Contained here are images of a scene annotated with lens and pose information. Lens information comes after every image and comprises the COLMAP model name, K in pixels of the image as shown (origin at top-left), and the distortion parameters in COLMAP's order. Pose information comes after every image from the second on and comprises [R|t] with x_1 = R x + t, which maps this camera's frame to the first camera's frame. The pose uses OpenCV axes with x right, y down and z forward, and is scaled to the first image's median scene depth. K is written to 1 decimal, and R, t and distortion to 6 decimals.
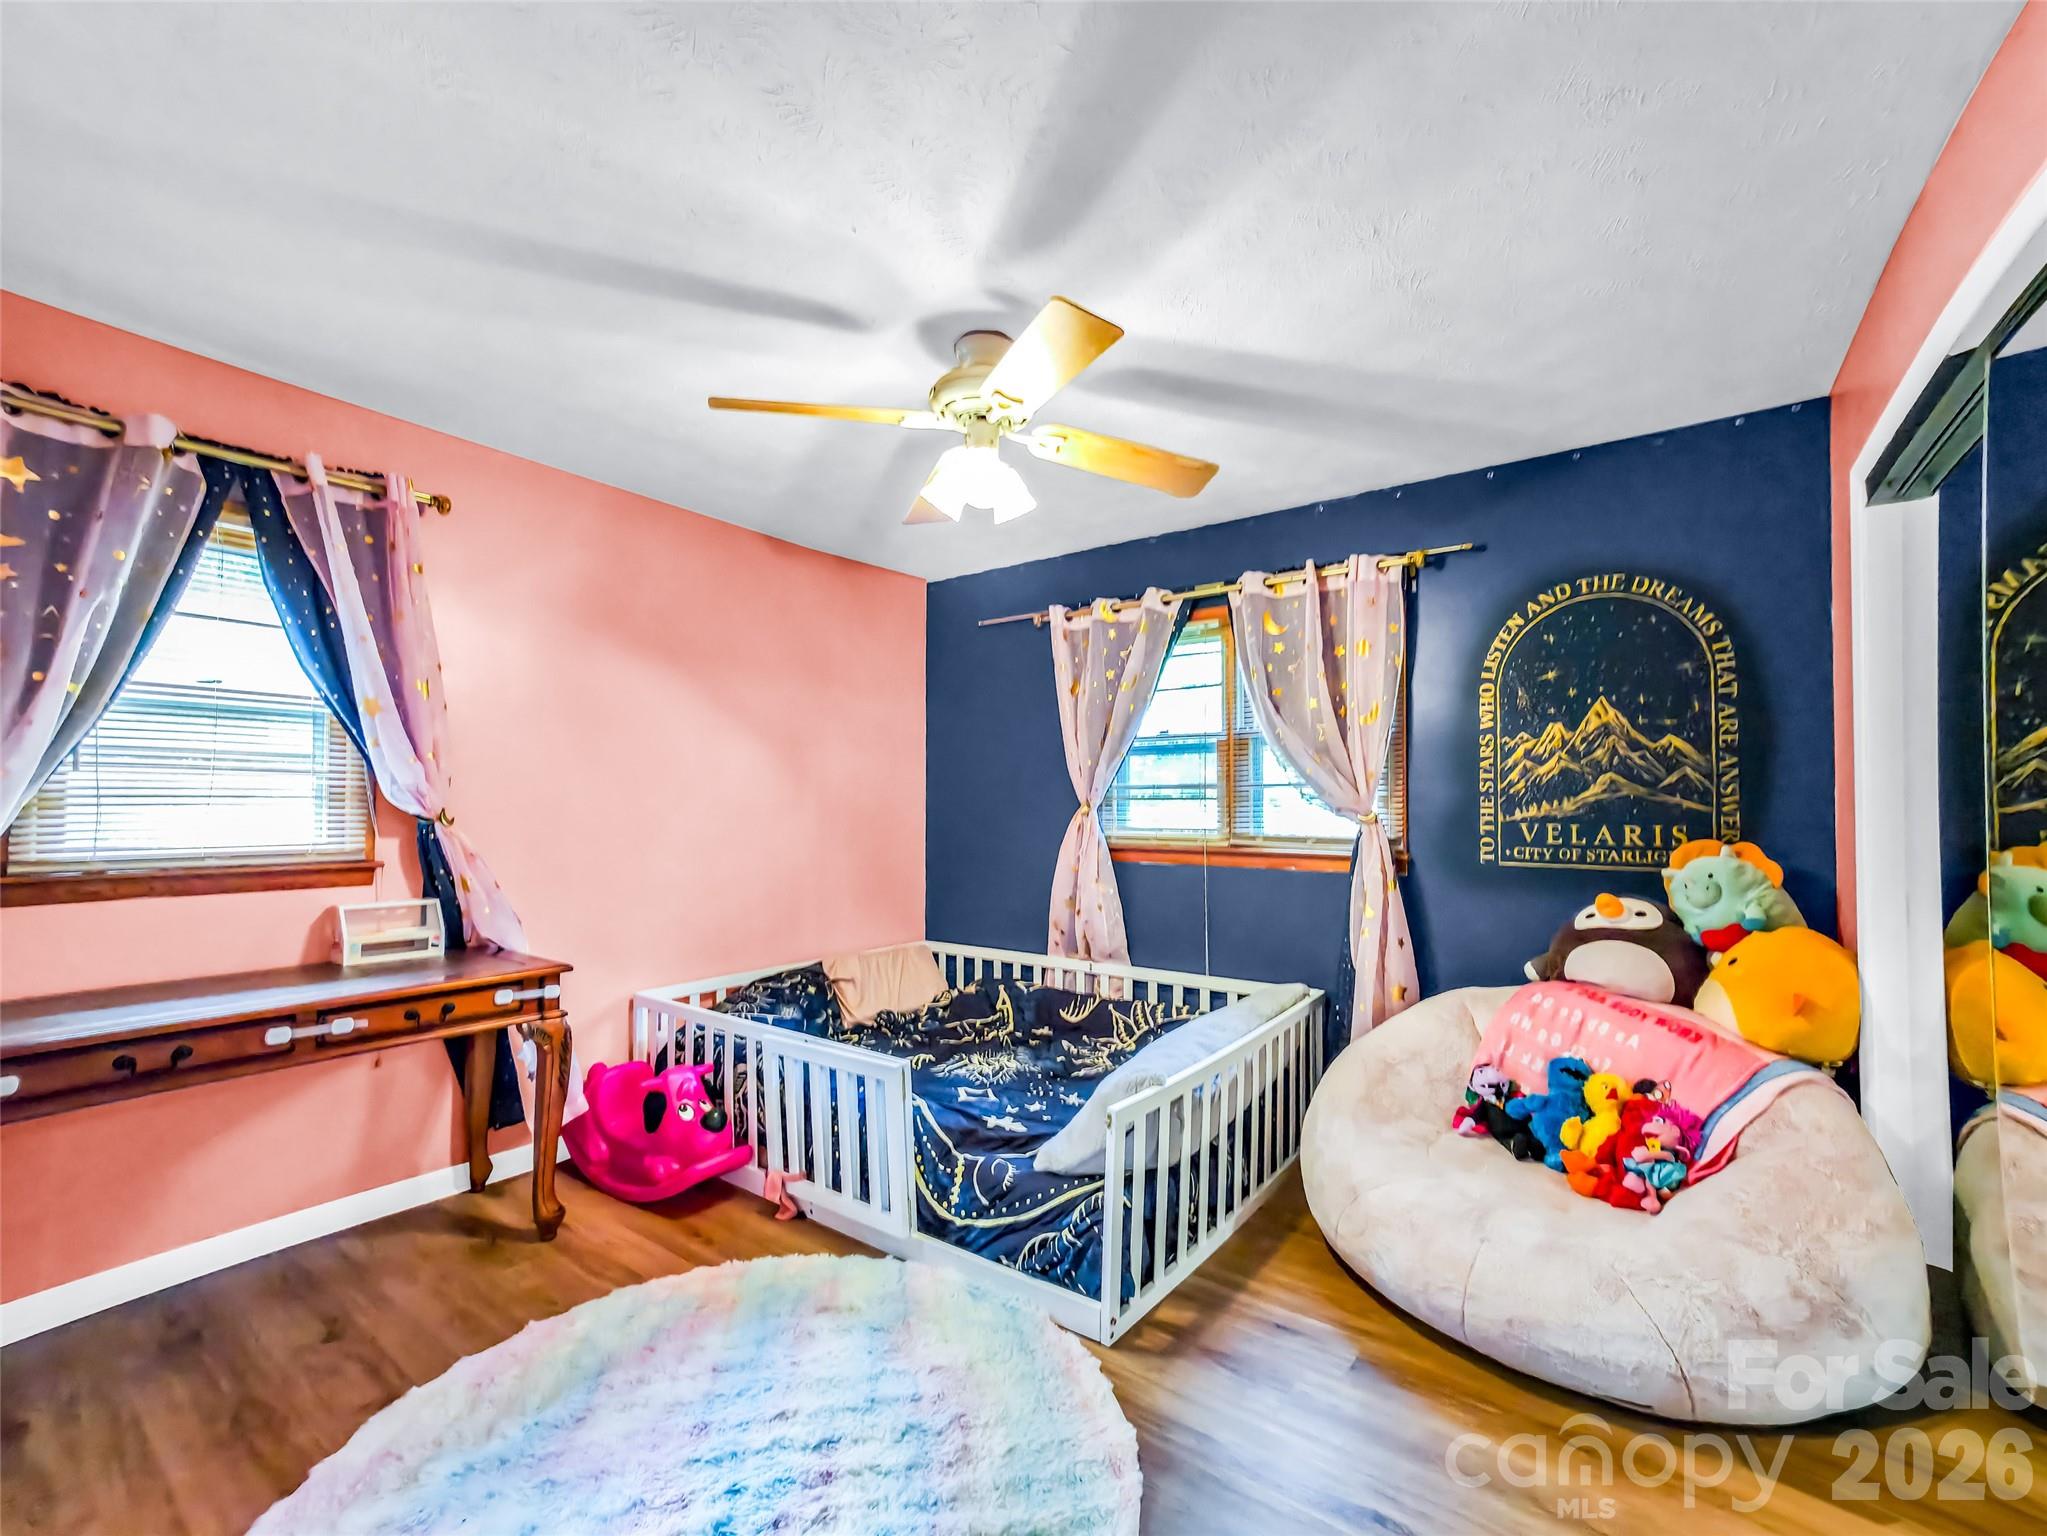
lens RADIAL K [[848.4, 0, 1029.4], [0, 848.4, 786.1], [0, 0, 1]] dist [-0.015059, 0.014795]
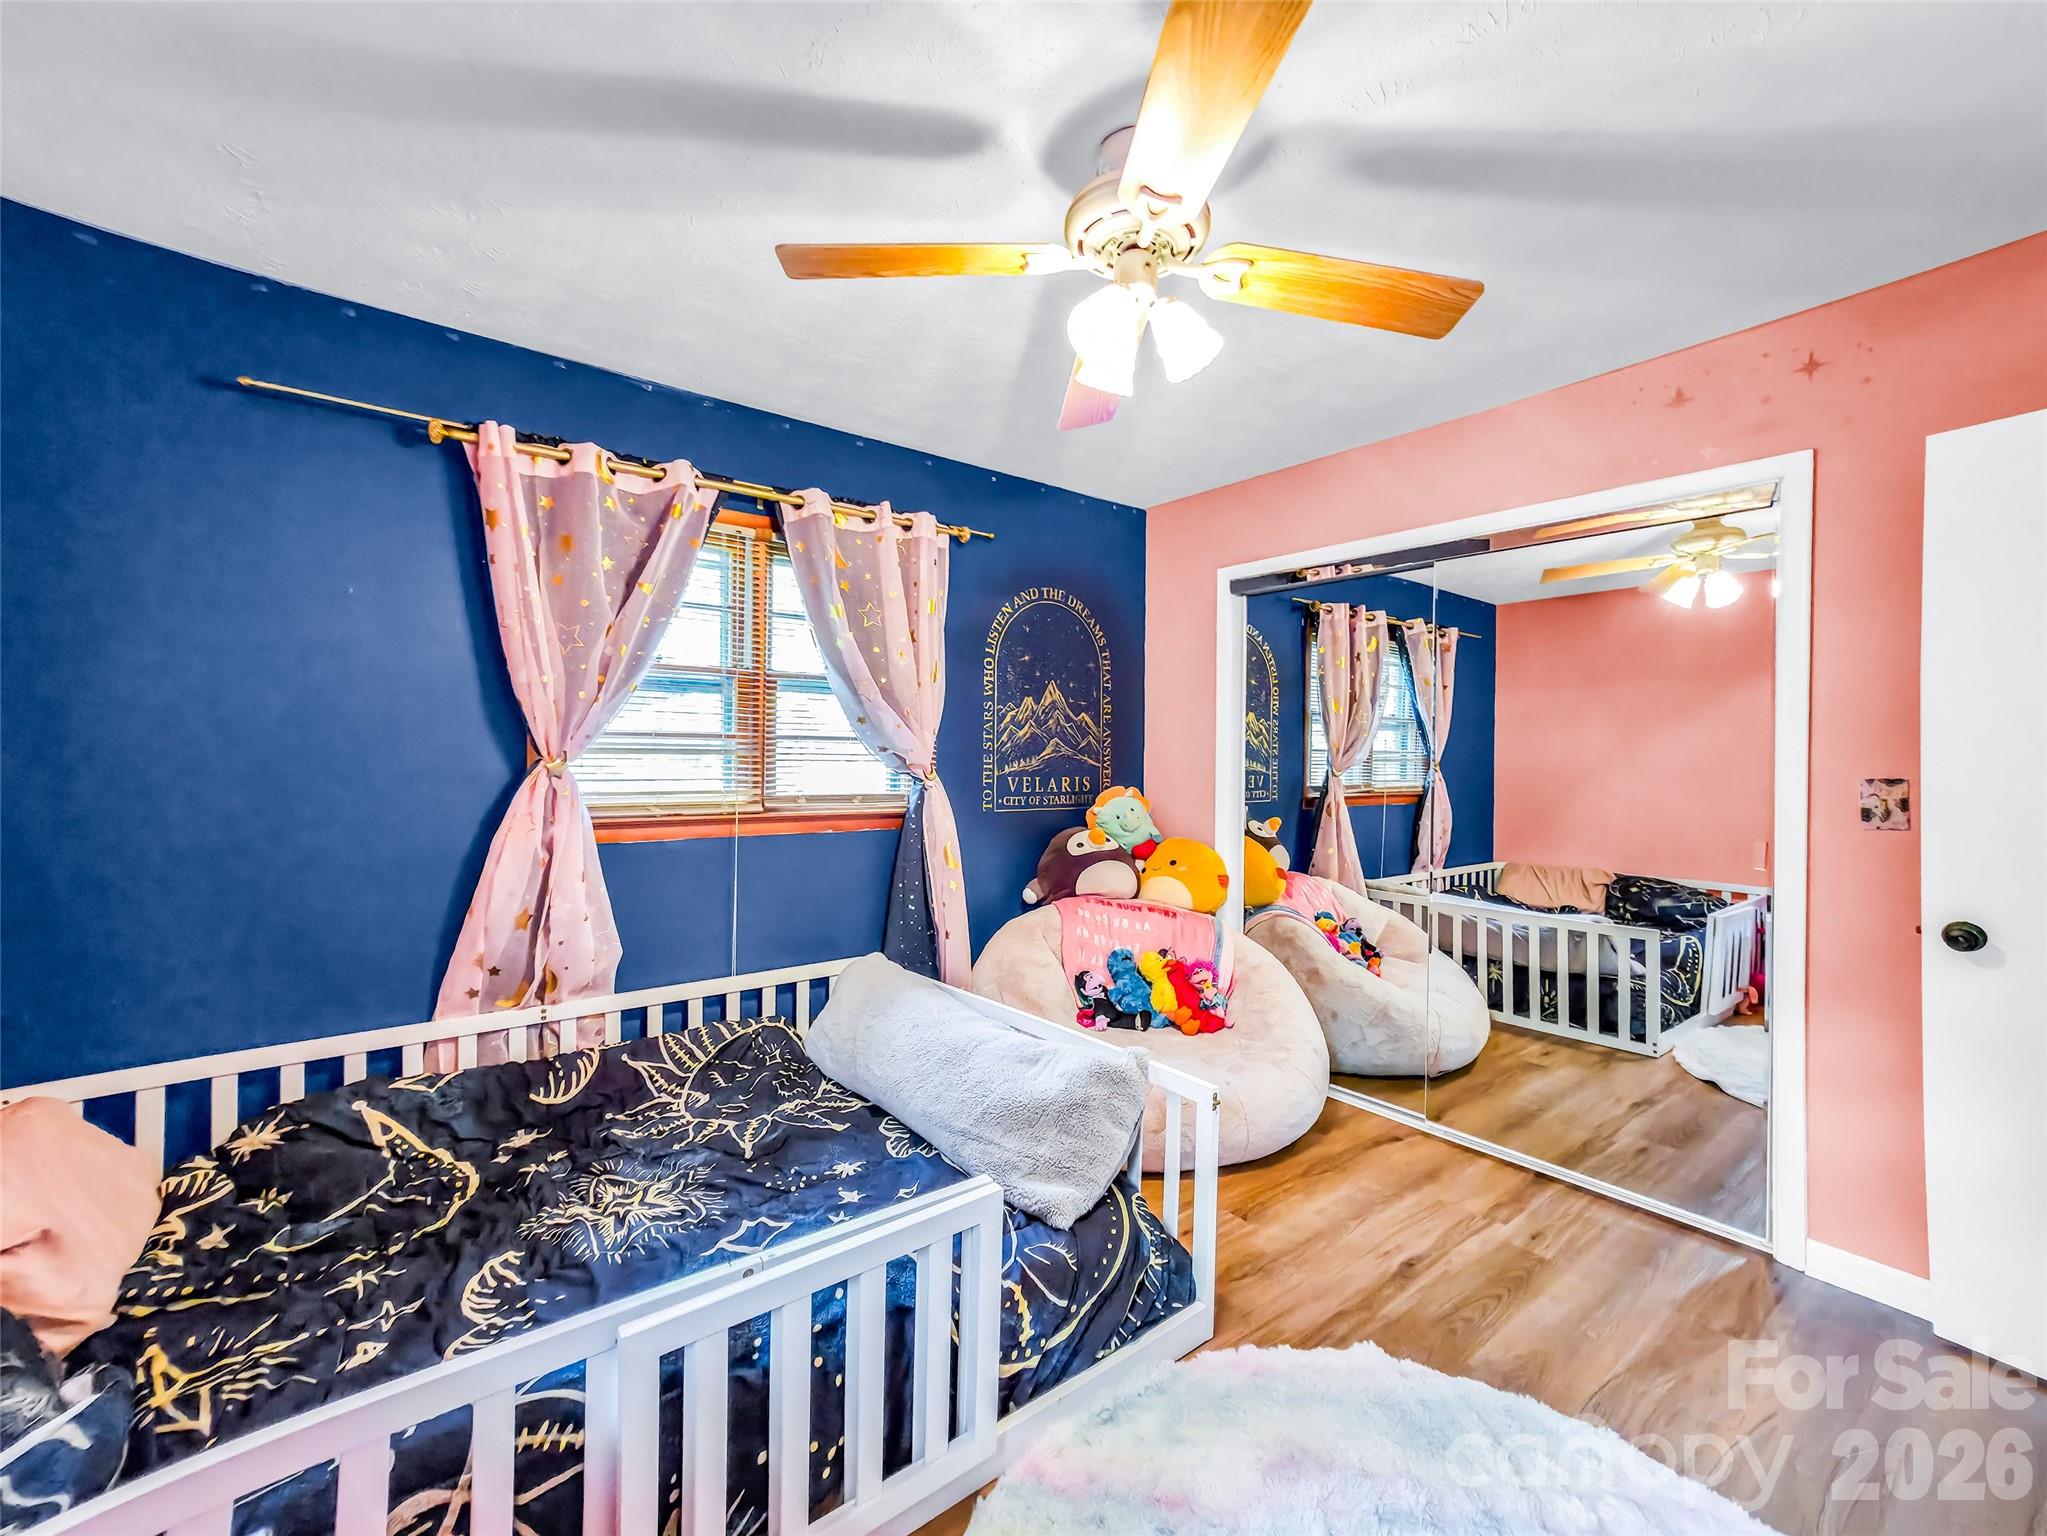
lens RADIAL K [[862.3, 0, 1002.0], [0, 862.3, 760.6], [0, 0, 1]] dist [-0.016992, 0.022431]
pose [[0.277021, -0.001286, 0.960863, -0.596508], [-0.029614, 0.999513, 0.009876, 0.008779], [-0.960407, -0.031190, 0.276848, 0.650641]]
